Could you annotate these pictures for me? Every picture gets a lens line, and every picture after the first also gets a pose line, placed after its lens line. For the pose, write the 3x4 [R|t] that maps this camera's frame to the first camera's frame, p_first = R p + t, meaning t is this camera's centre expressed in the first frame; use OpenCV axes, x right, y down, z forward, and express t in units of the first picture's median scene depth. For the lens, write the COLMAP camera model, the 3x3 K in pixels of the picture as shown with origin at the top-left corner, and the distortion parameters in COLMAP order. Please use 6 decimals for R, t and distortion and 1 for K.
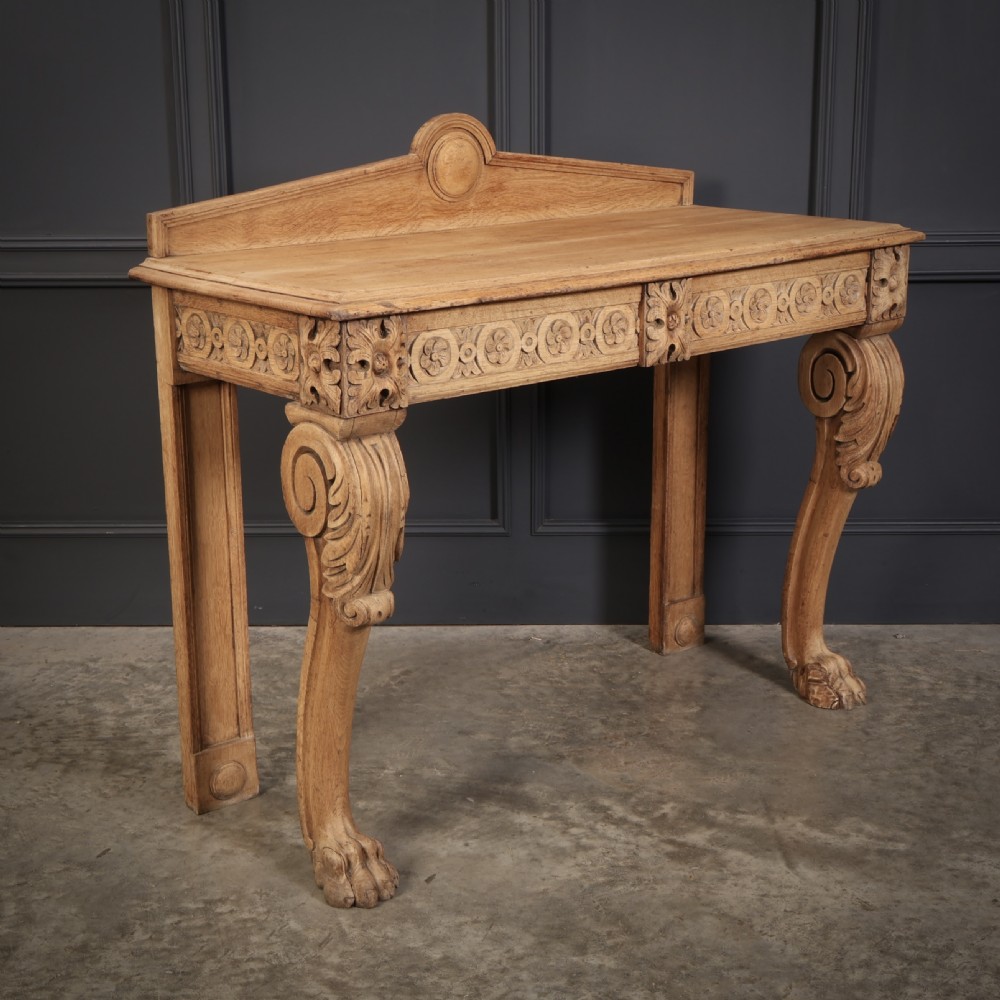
lens RADIAL K [[1706.1, 0, 494.2], [0, 1706.1, 500.1], [0, 0, 1]] dist [0.029998, -0.033711]
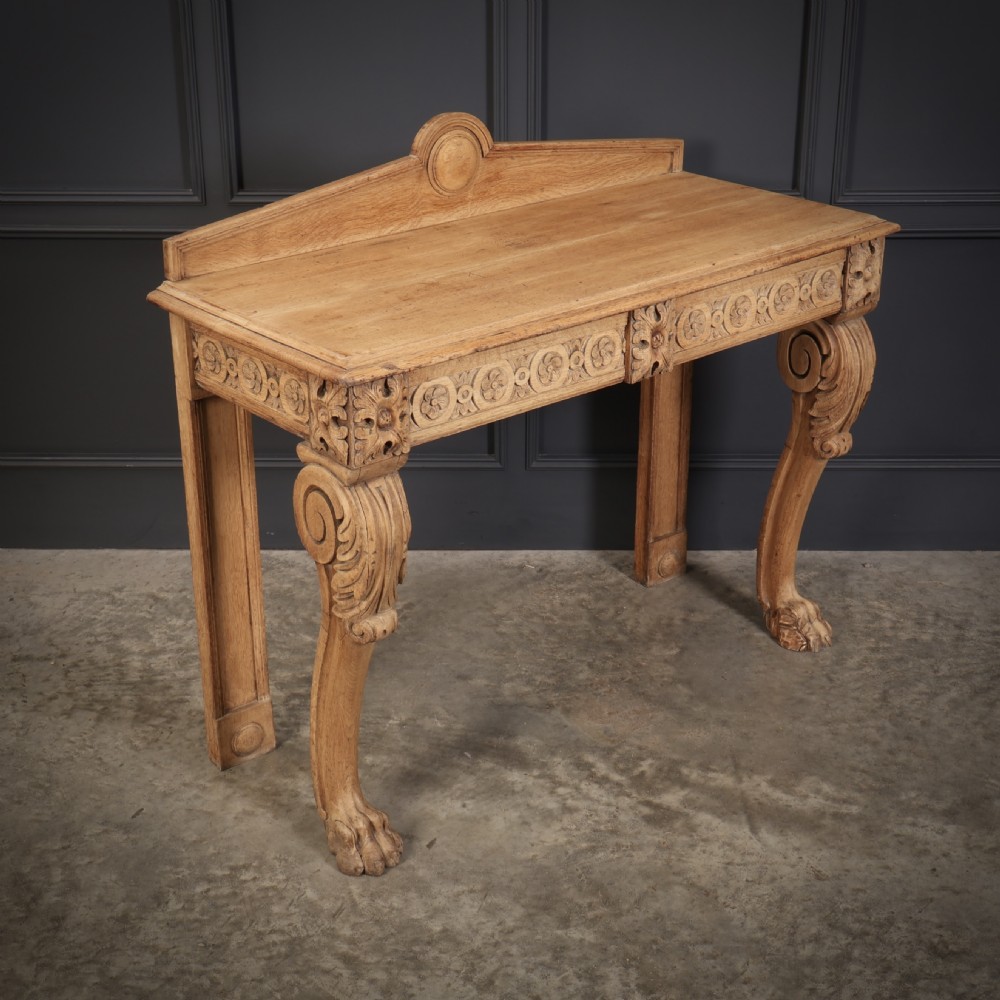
lens RADIAL K [[1683.6, 0, 500.9], [0, 1683.6, 481.8], [0, 0, 1]] dist [0.013613, -0.006763]
pose [[0.999987, 0.003239, 0.003968, 0.002750], [-0.003766, 0.989988, 0.141100, -0.156597], [-0.003471, -0.141113, 0.989987, -0.053532]]
